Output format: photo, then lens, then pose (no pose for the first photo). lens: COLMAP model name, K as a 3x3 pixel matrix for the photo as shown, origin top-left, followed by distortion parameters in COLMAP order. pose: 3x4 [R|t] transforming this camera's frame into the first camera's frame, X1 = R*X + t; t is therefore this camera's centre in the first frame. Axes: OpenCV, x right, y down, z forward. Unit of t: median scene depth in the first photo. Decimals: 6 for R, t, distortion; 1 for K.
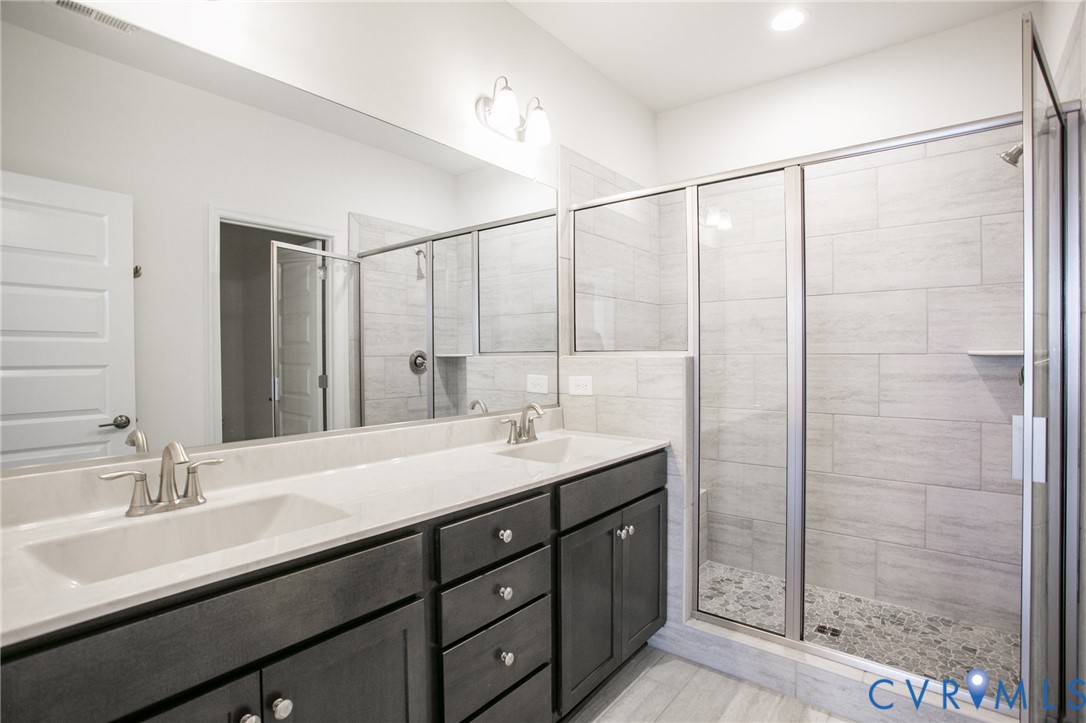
lens RADIAL K [[539.8, 0, 543.0], [0, 539.8, 361.5], [0, 0, 1]] dist [-0.059521, 0.025188]
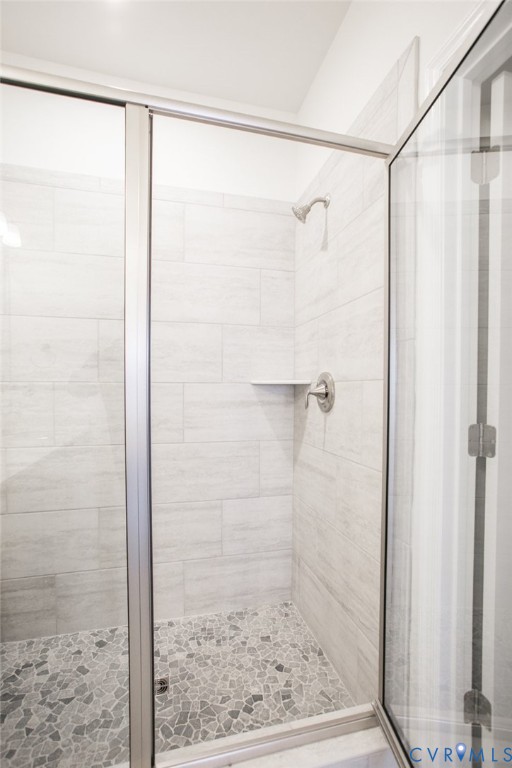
lens RADIAL K [[370.2, 0, 255.5], [0, 370.2, 399.0], [0, 0, 1]] dist [-0.045814, 0.028406]
pose [[0.595503, -0.013838, 0.803234, 0.141061], [0.003397, 0.999886, 0.014707, 0.007717], [-0.803346, -0.006030, 0.595482, 0.469564]]
